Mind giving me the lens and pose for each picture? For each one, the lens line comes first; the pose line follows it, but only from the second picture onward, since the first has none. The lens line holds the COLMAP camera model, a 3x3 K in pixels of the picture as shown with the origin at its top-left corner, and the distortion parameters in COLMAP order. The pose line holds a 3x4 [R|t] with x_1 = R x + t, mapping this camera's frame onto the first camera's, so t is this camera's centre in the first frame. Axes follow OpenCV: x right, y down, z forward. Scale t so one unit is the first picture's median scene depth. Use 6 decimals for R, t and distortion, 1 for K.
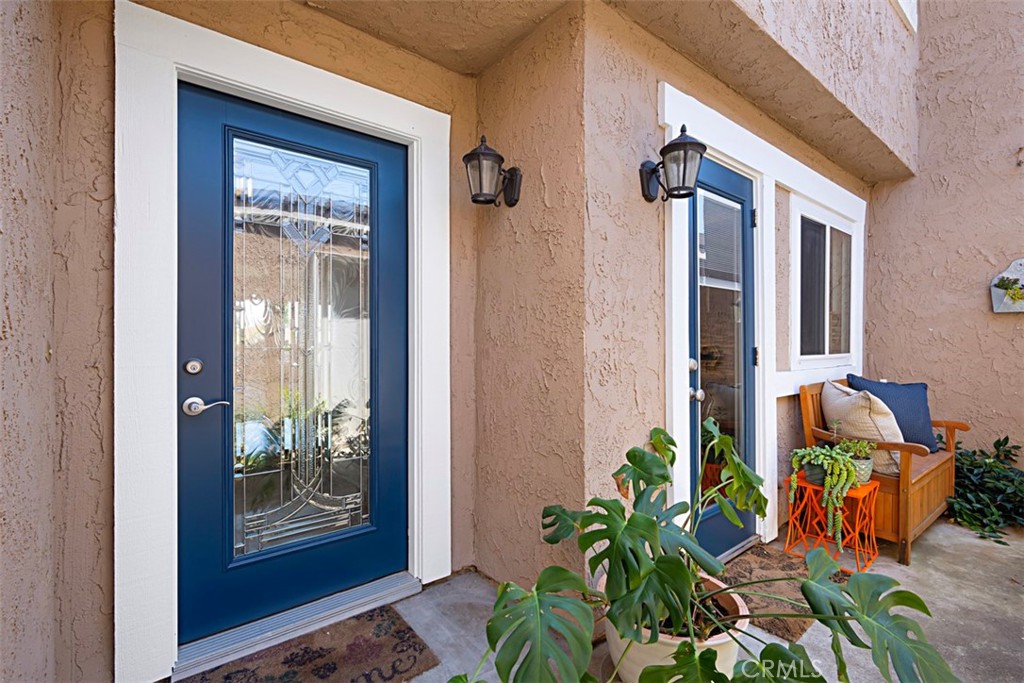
lens RADIAL K [[460.9, 0, 514.1], [0, 460.9, 340.6], [0, 0, 1]] dist [-0.006581, 0.000612]
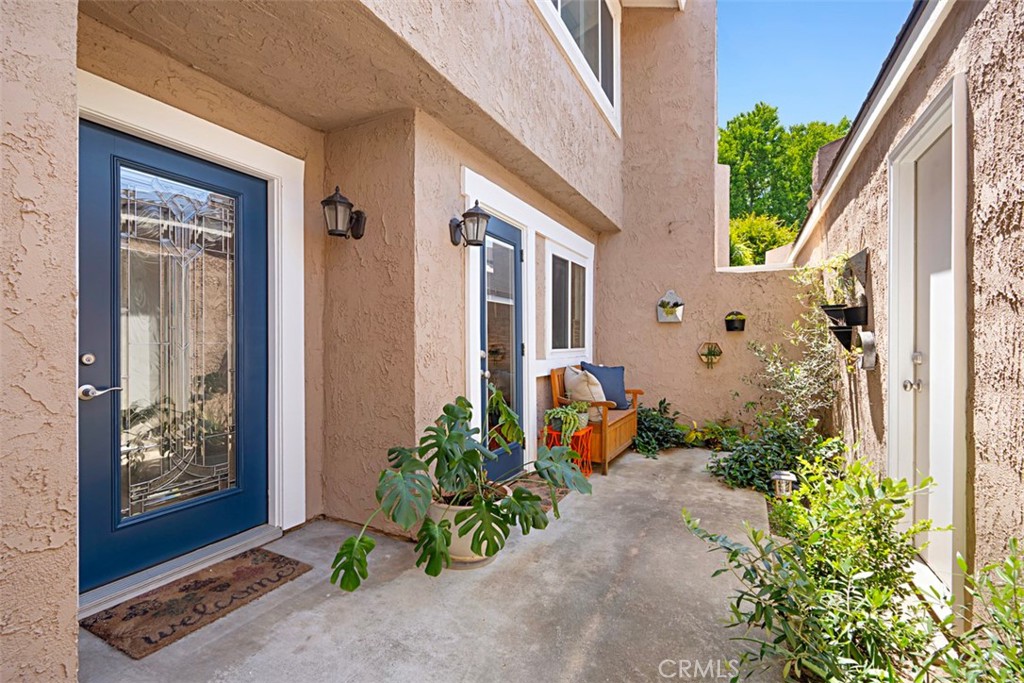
lens RADIAL K [[460.9, 0, 514.1], [0, 460.9, 340.6], [0, 0, 1]] dist [-0.006581, 0.000612]
pose [[0.908492, -0.000655, 0.417902, -0.150657], [0.001462, 0.999998, -0.001610, 0.010519], [-0.417900, 0.002074, 0.908491, -0.417752]]
